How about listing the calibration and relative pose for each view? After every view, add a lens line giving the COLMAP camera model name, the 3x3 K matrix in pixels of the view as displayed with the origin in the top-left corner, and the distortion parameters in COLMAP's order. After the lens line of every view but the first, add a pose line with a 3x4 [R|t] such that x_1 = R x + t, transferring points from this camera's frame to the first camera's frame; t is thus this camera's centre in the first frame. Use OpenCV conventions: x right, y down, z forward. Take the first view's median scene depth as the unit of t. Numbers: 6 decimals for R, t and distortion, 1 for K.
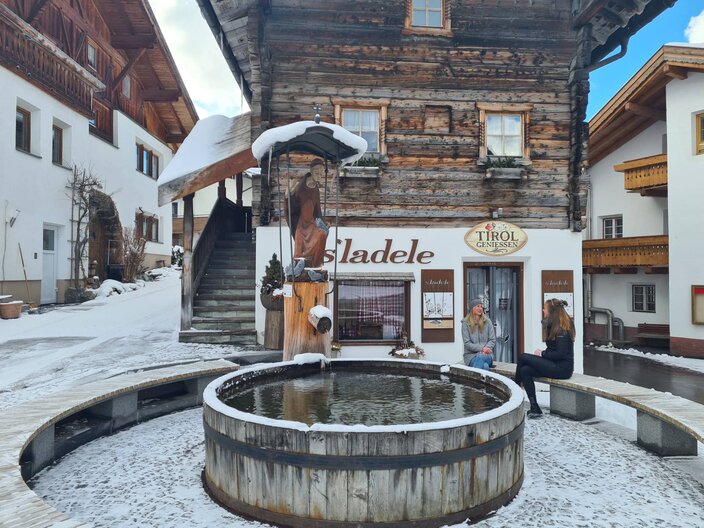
lens RADIAL K [[520.1, 0, 380.6], [0, 520.1, 267.9], [0, 0, 1]] dist [0.077410, -0.068724]
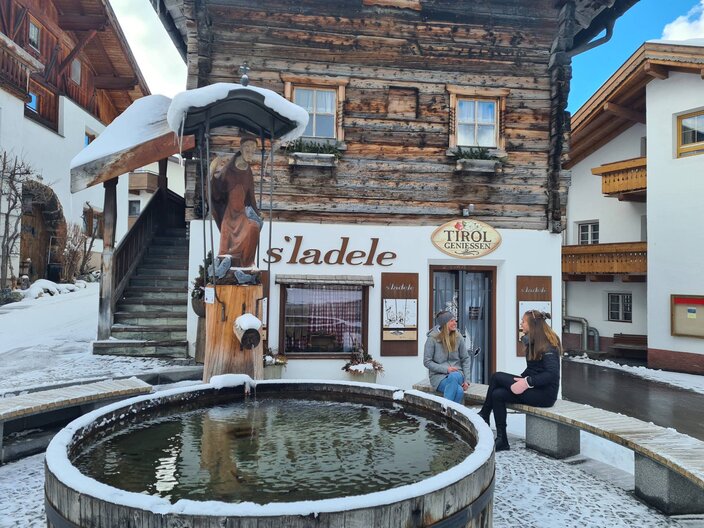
lens RADIAL K [[520.1, 0, 380.6], [0, 520.1, 267.9], [0, 0, 1]] dist [0.077410, -0.068724]
pose [[0.998752, 0.015908, 0.047353, 0.034240], [-0.015478, 0.999836, -0.009423, 0.003313], [-0.047495, 0.008678, 0.998834, 0.123227]]
